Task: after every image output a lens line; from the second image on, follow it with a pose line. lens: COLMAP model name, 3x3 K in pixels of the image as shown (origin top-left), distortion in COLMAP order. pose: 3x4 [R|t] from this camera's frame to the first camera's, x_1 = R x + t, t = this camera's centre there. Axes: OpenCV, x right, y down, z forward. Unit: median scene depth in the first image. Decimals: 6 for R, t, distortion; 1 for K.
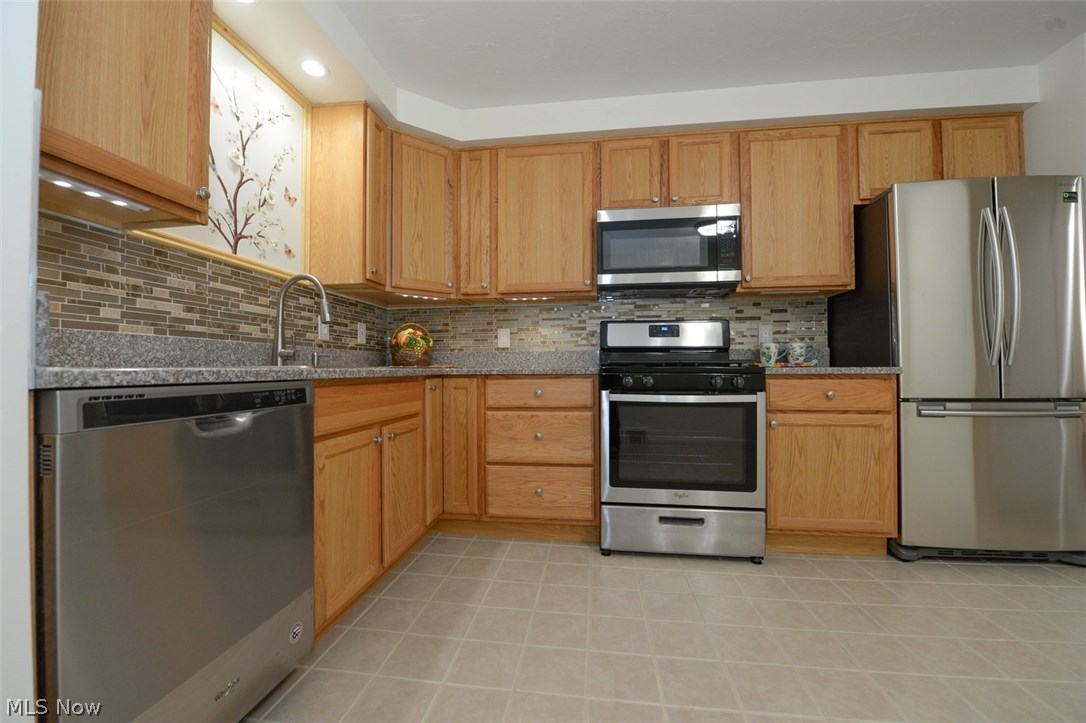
lens RADIAL K [[429.5, 0, 543.0], [0, 429.5, 361.5], [0, 0, 1]] dist [-0.024299, -0.000070]
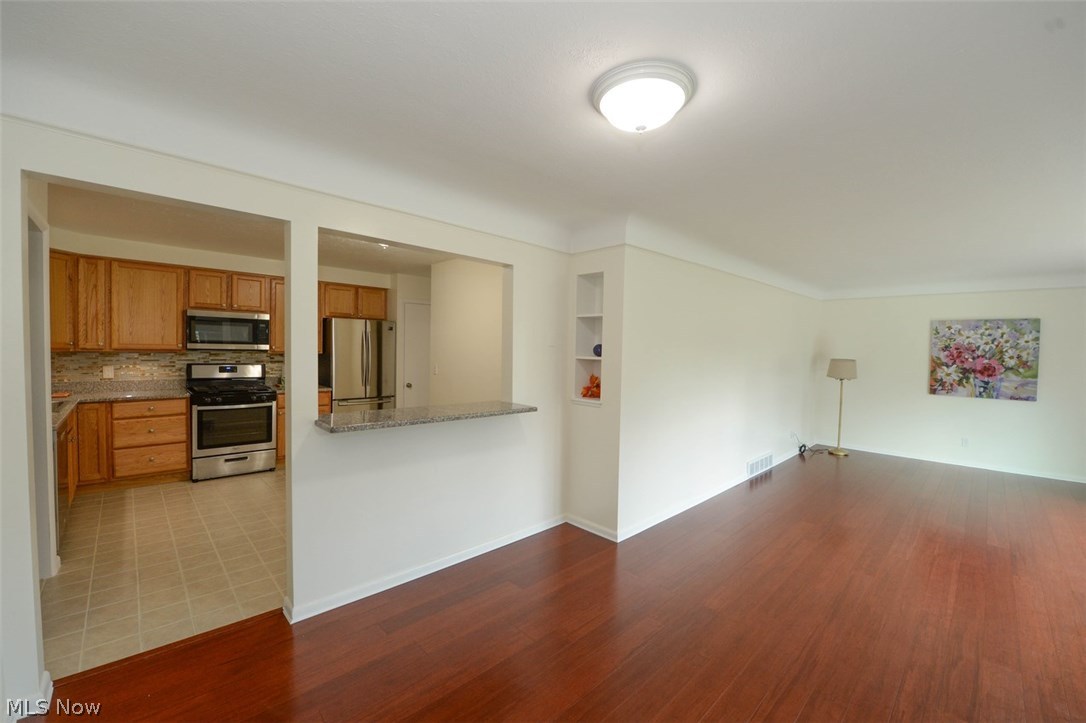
lens RADIAL K [[429.5, 0, 543.0], [0, 429.5, 361.5], [0, 0, 1]] dist [-0.024299, -0.000070]
pose [[0.620821, -0.008342, 0.783908, -0.388353], [-0.036942, 0.998521, 0.039883, -0.272285], [-0.783081, -0.053719, 0.619595, -1.503726]]
